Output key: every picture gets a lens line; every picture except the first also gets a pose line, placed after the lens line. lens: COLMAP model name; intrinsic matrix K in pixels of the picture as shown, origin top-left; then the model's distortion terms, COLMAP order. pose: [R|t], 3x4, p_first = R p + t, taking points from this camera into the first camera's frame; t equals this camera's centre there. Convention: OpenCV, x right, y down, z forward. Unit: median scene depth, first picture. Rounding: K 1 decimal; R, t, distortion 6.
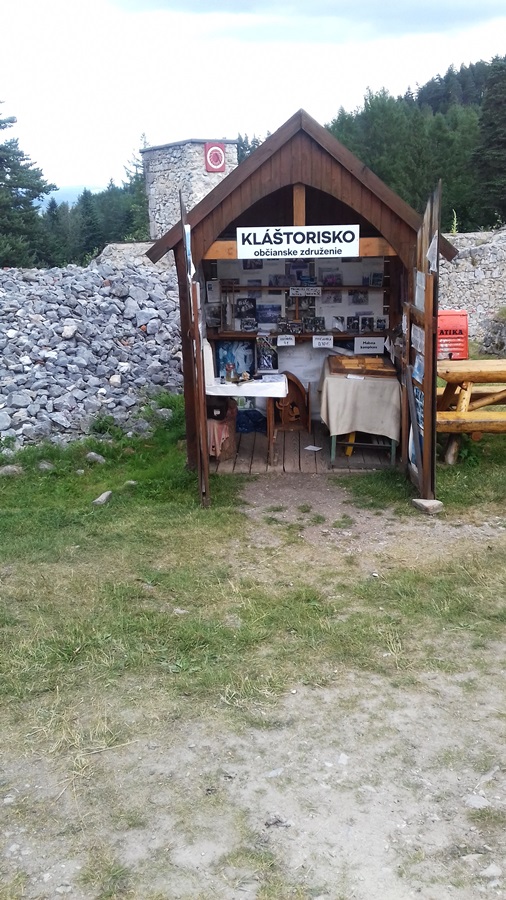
lens RADIAL K [[921.1, 0, 253.0], [0, 921.1, 450.0], [0, 0, 1]] dist [0.001259, -0.005602]
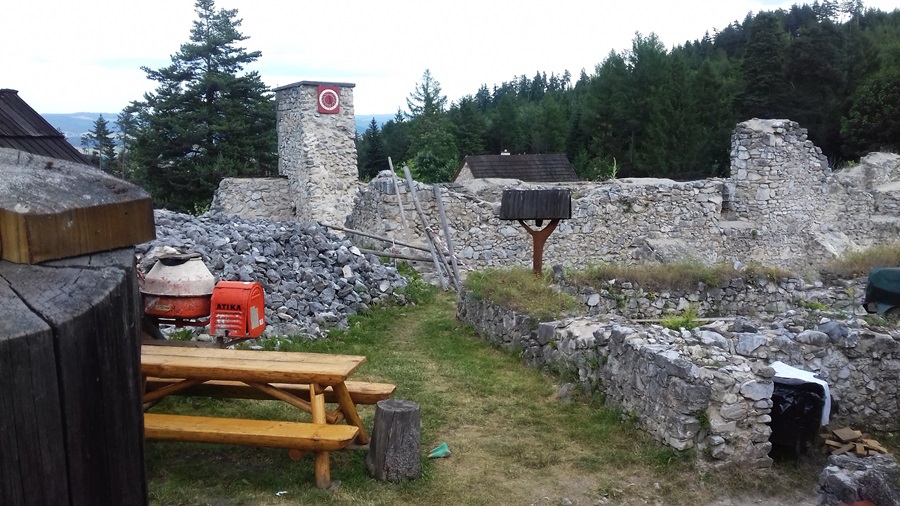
lens RADIAL K [[921.1, 0, 450.0], [0, 921.1, 253.0], [0, 0, 1]] dist [0.001259, -0.005602]
pose [[0.992014, 0.052691, -0.114591, 0.209380], [-0.067517, 0.989263, -0.129614, -0.030566], [0.106531, 0.136316, 0.984921, 0.048223]]
